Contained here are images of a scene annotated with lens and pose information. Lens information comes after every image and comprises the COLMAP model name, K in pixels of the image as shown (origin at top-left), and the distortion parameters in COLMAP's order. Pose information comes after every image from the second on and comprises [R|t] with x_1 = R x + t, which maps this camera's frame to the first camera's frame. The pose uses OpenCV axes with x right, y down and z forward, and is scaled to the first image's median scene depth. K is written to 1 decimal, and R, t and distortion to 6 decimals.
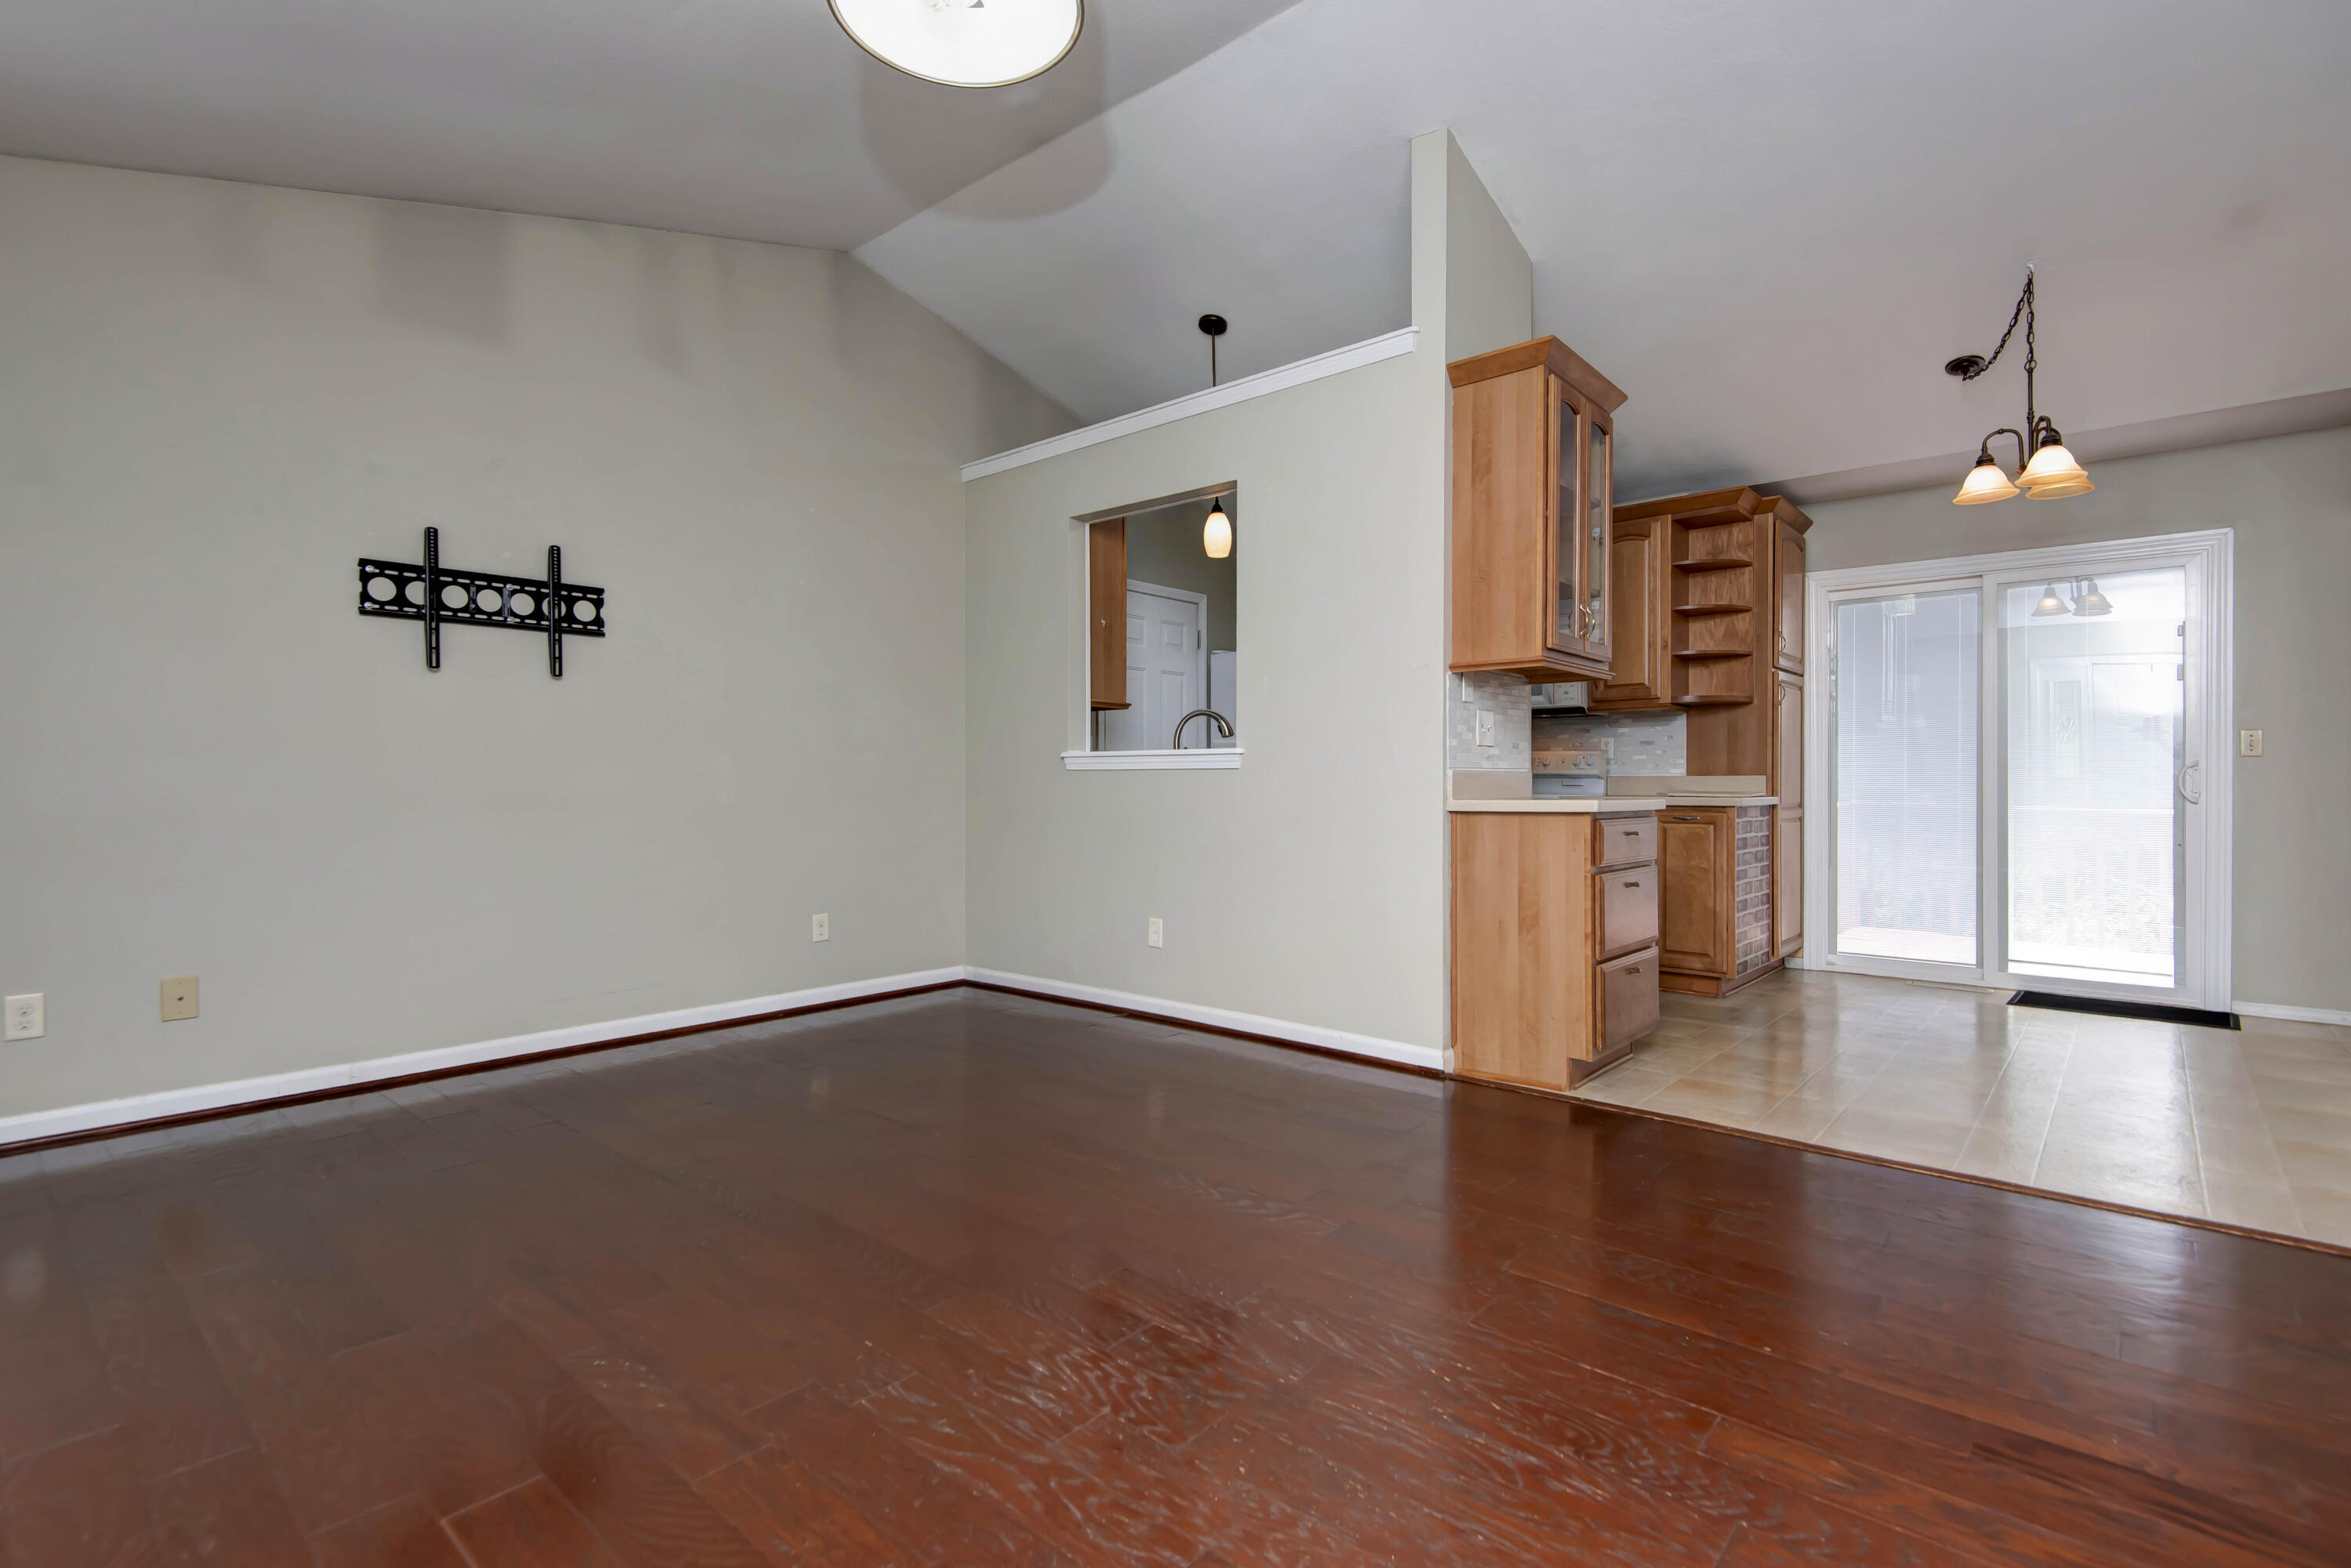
lens RADIAL K [[1065.4, 0, 1188.1], [0, 1065.4, 788.1], [0, 0, 1]] dist [0.015954, -0.005211]
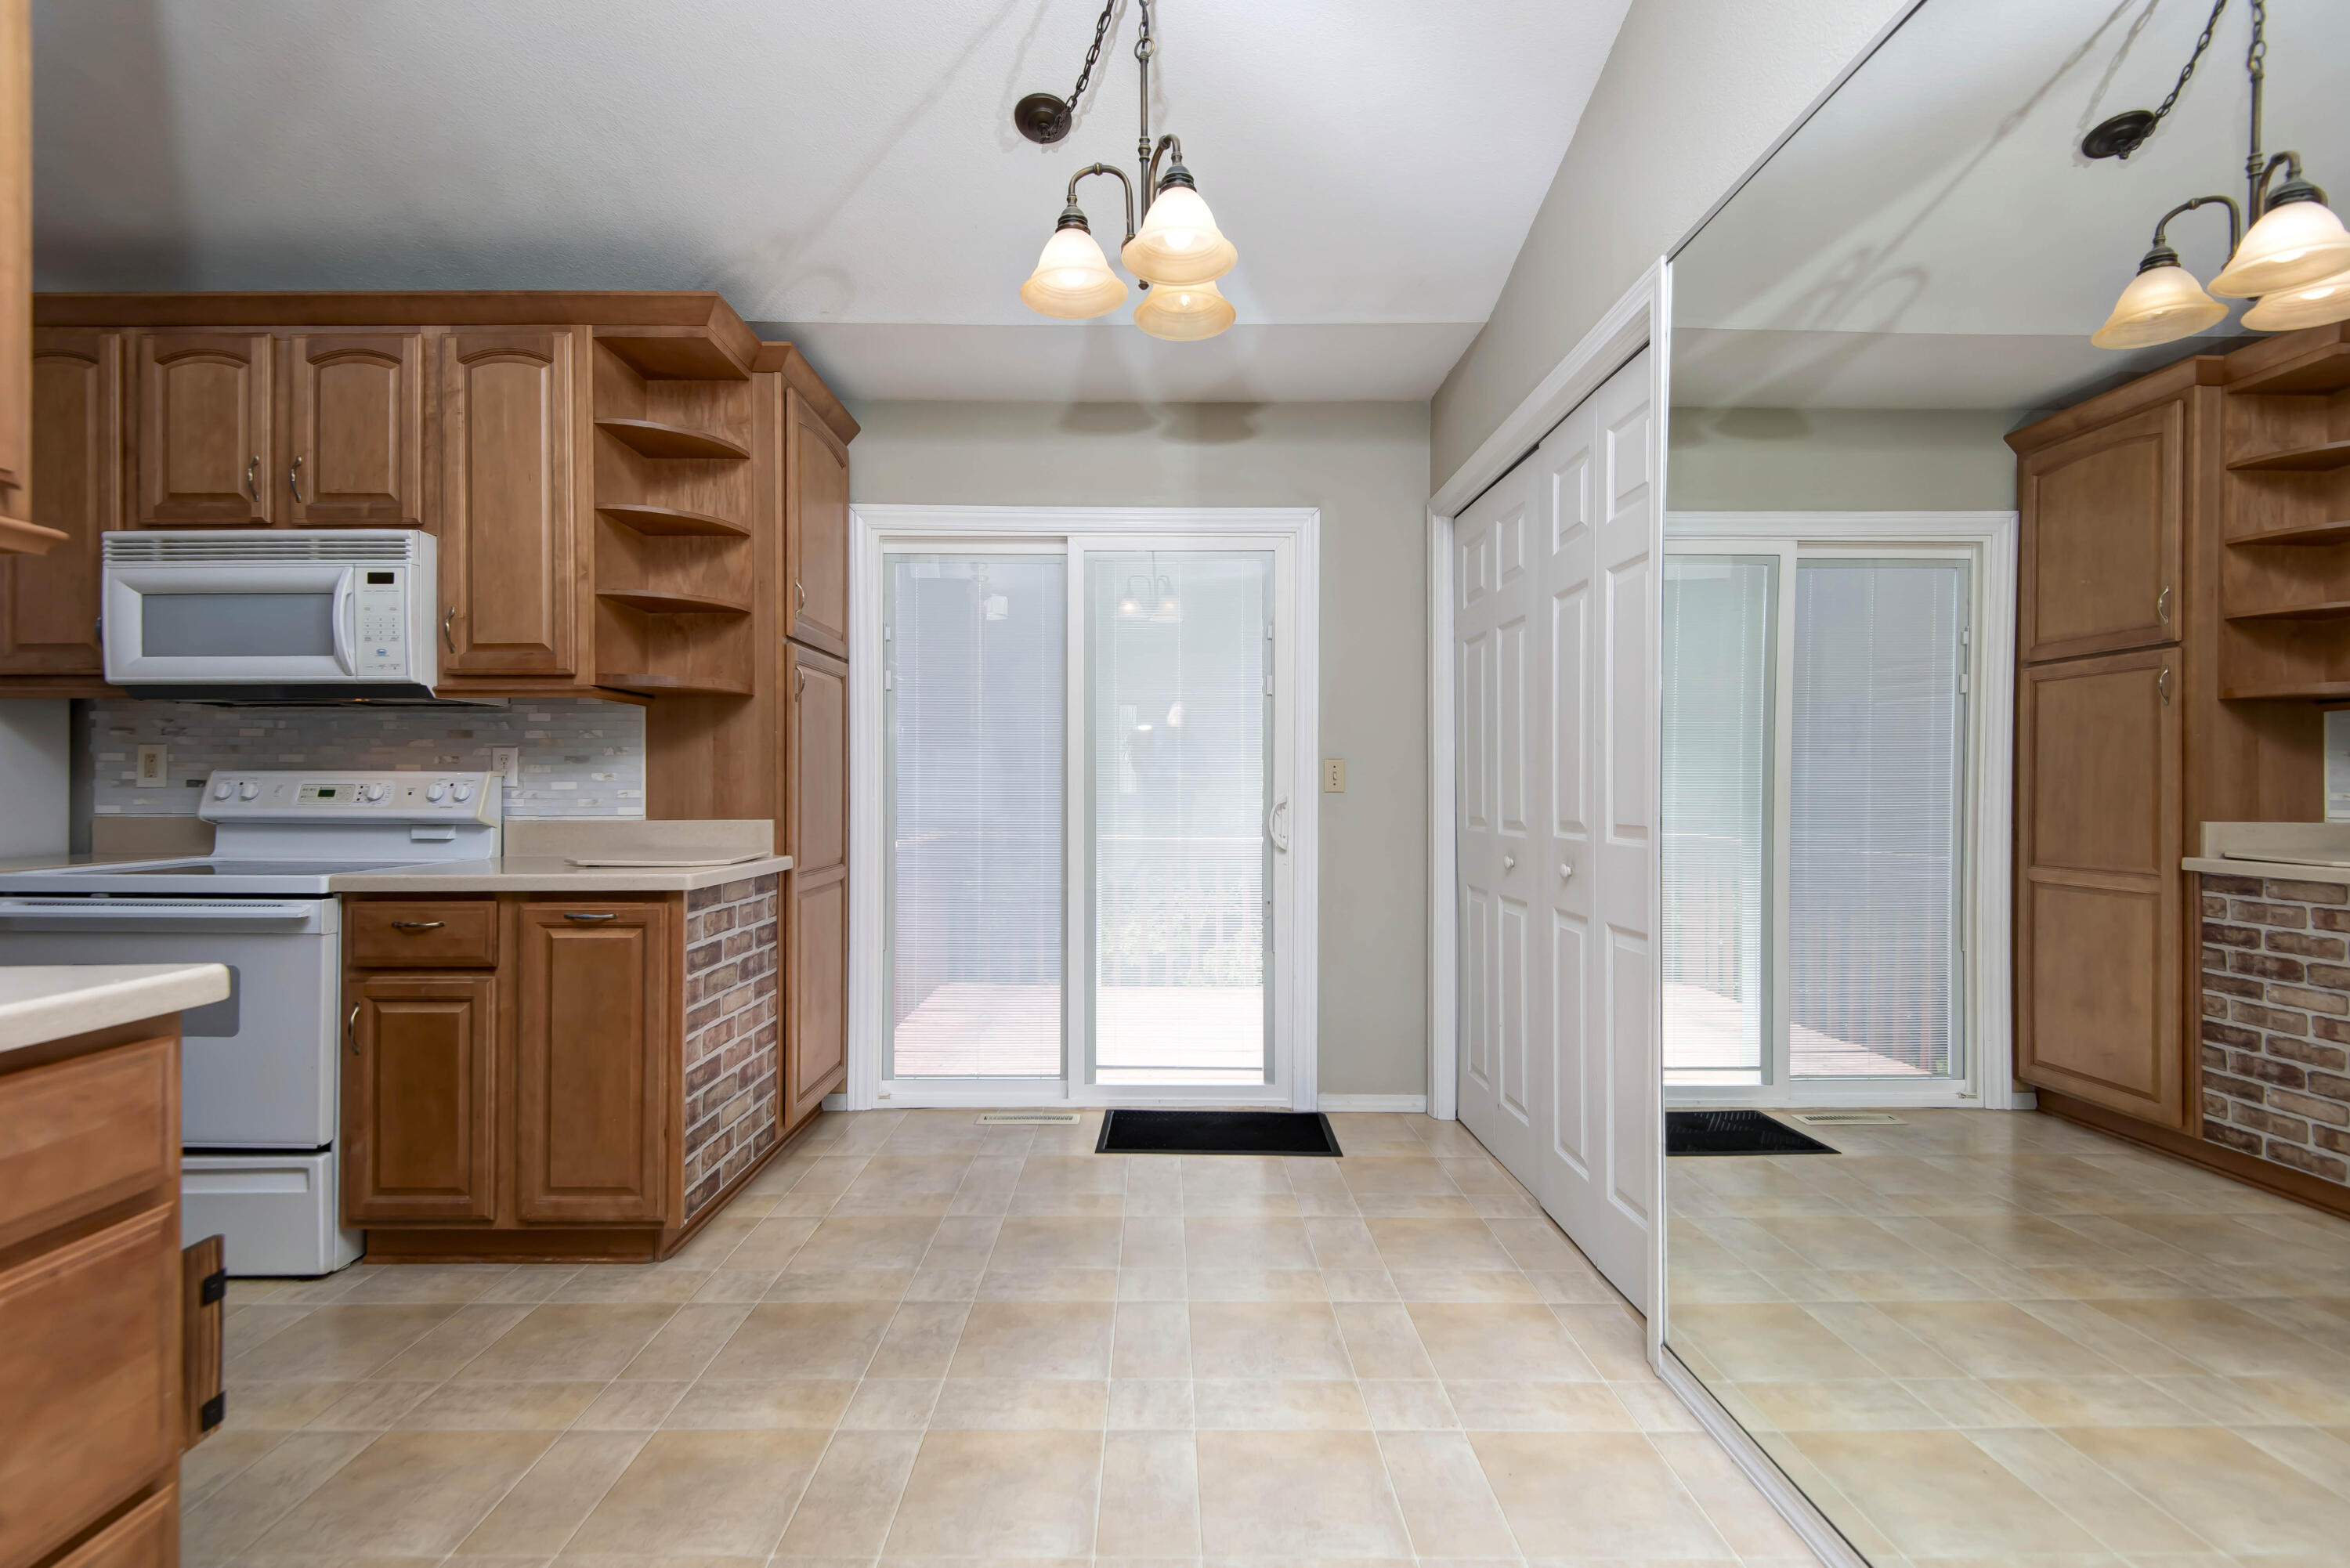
lens RADIAL K [[1064.9, 0, 1177.0], [0, 1064.9, 785.6], [0, 0, 1]] dist [0.015954, -0.005211]
pose [[0.737586, 0.003695, 0.675243, 0.286664], [0.001683, 0.999972, -0.007311, -0.024341], [-0.675251, 0.006529, 0.737559, 0.389618]]
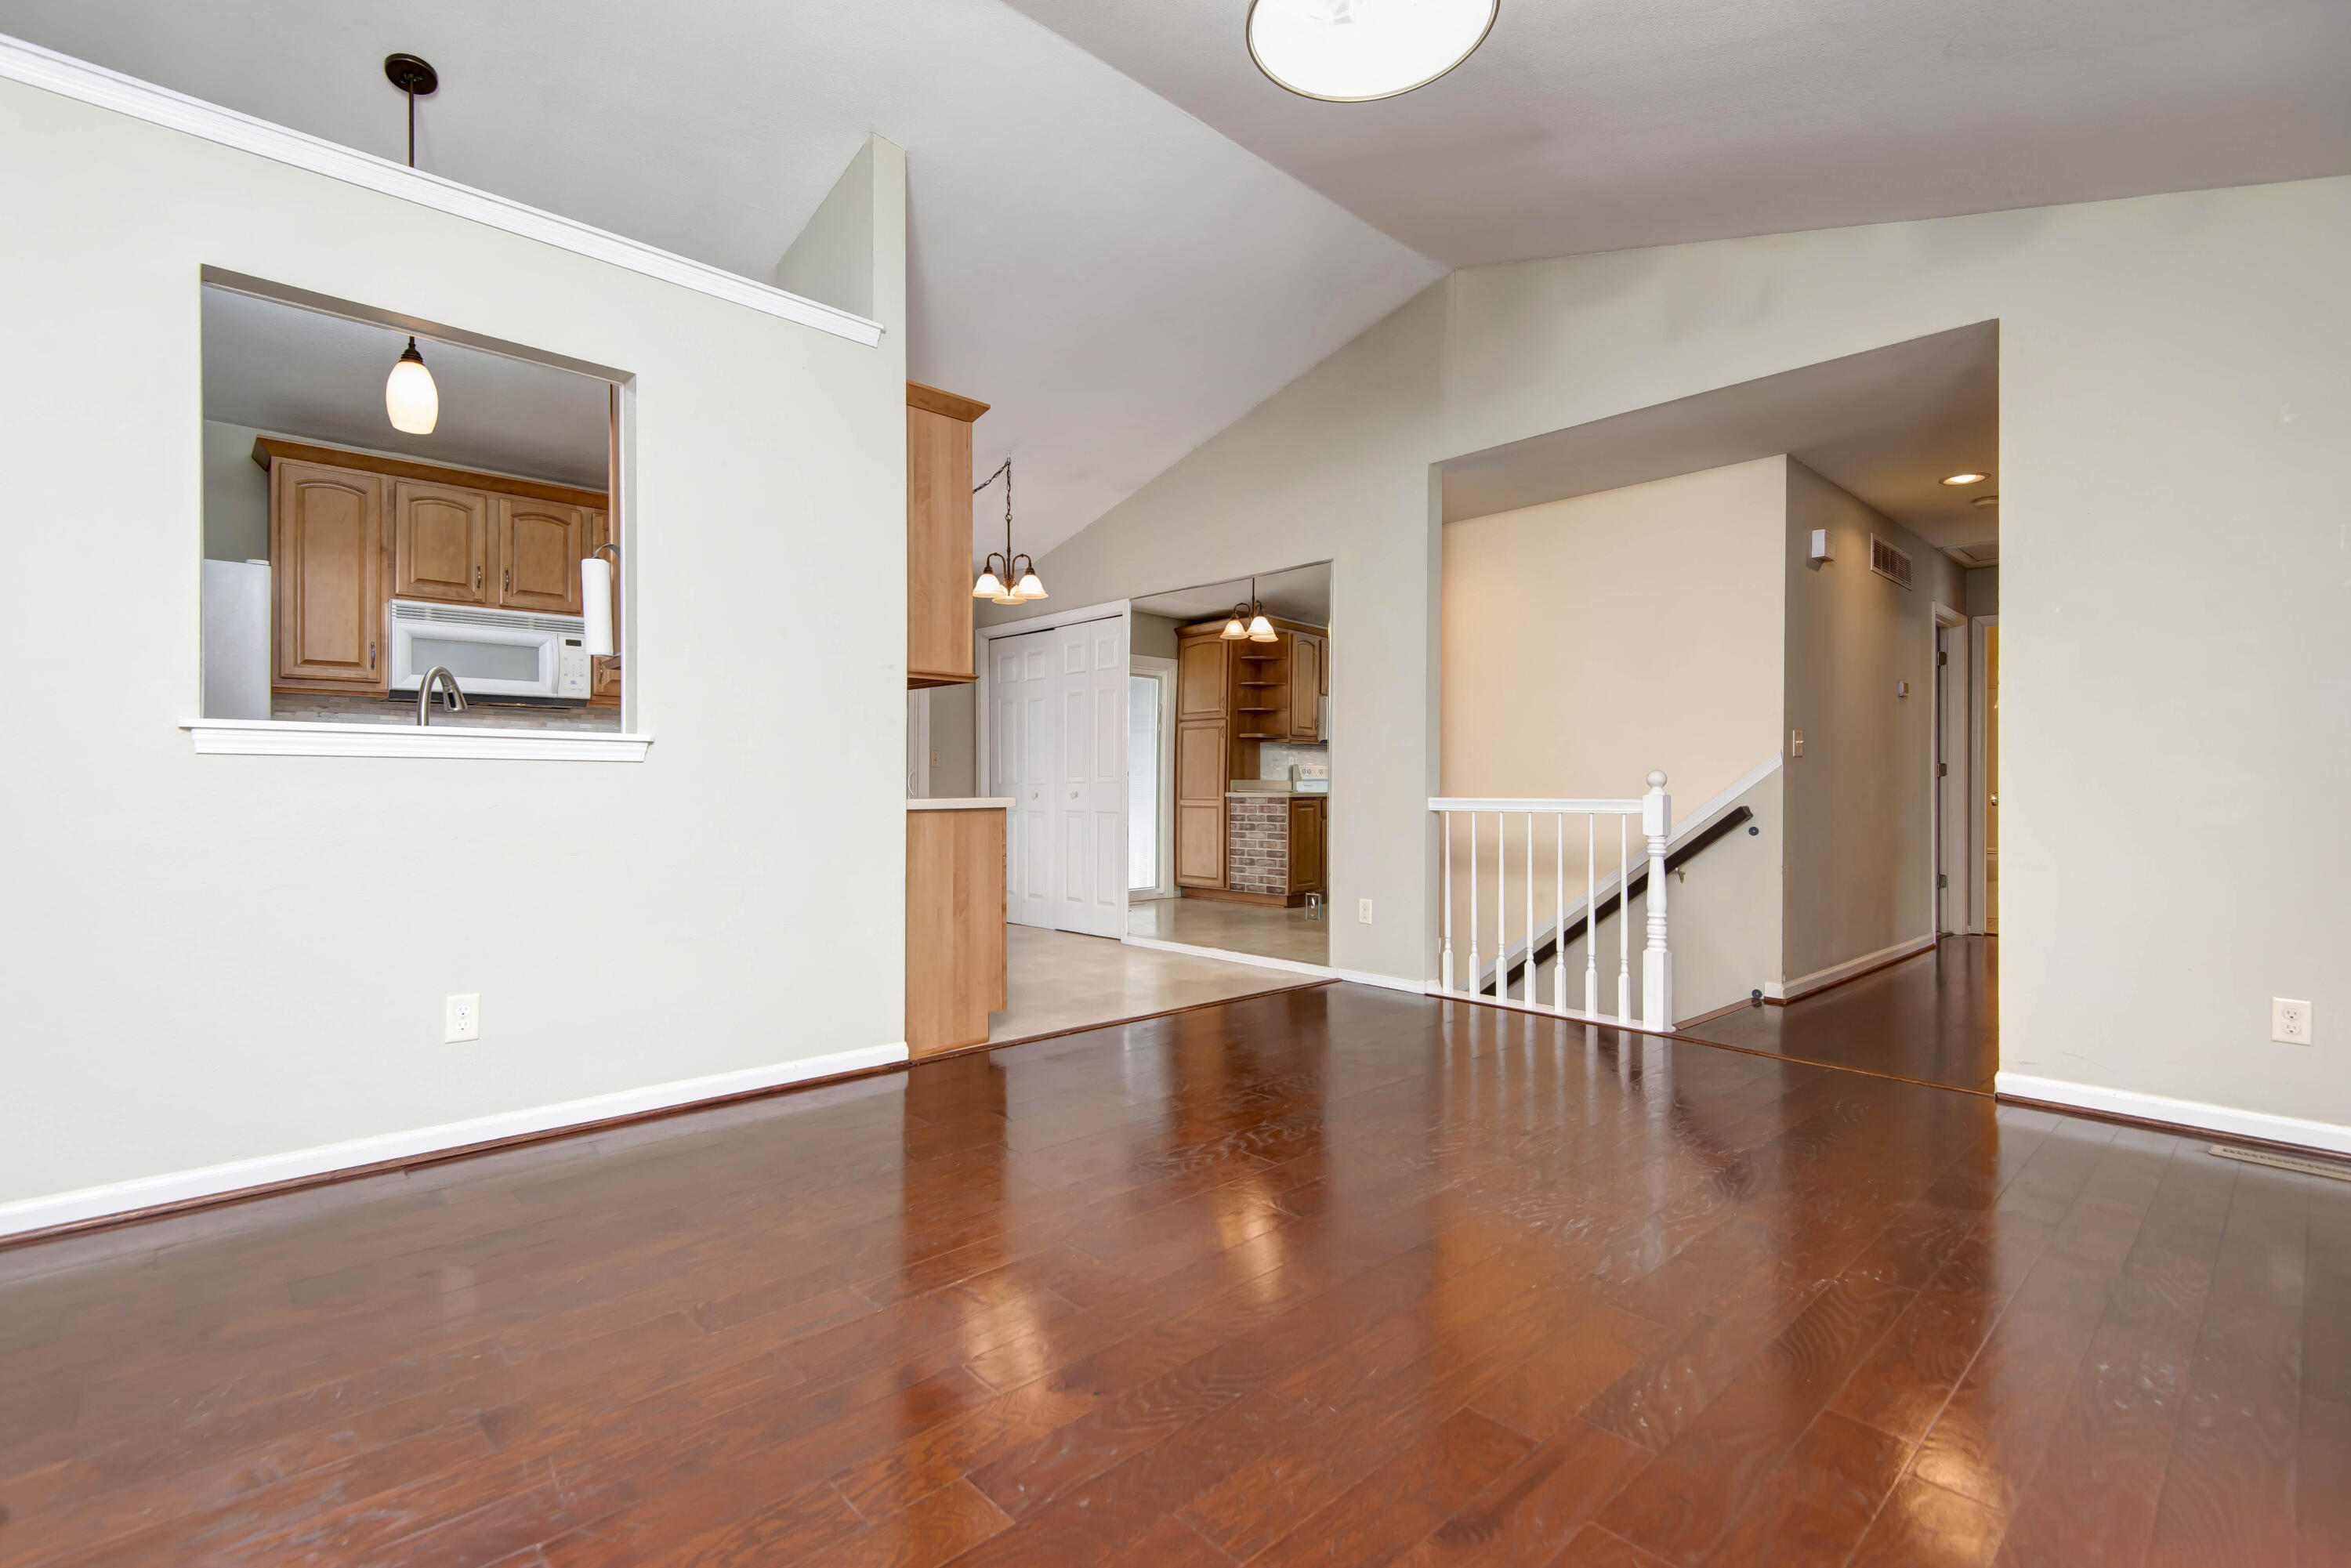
lens RADIAL K [[1065.4, 0, 1137.2], [0, 1065.4, 781.0], [0, 0, 1]] dist [0.015954, -0.005211]
pose [[0.100910, 0.005978, 0.994878, -0.476533], [-0.000073, 0.999982, -0.006001, -0.000060], [-0.994896, 0.000533, 0.100909, 0.418070]]
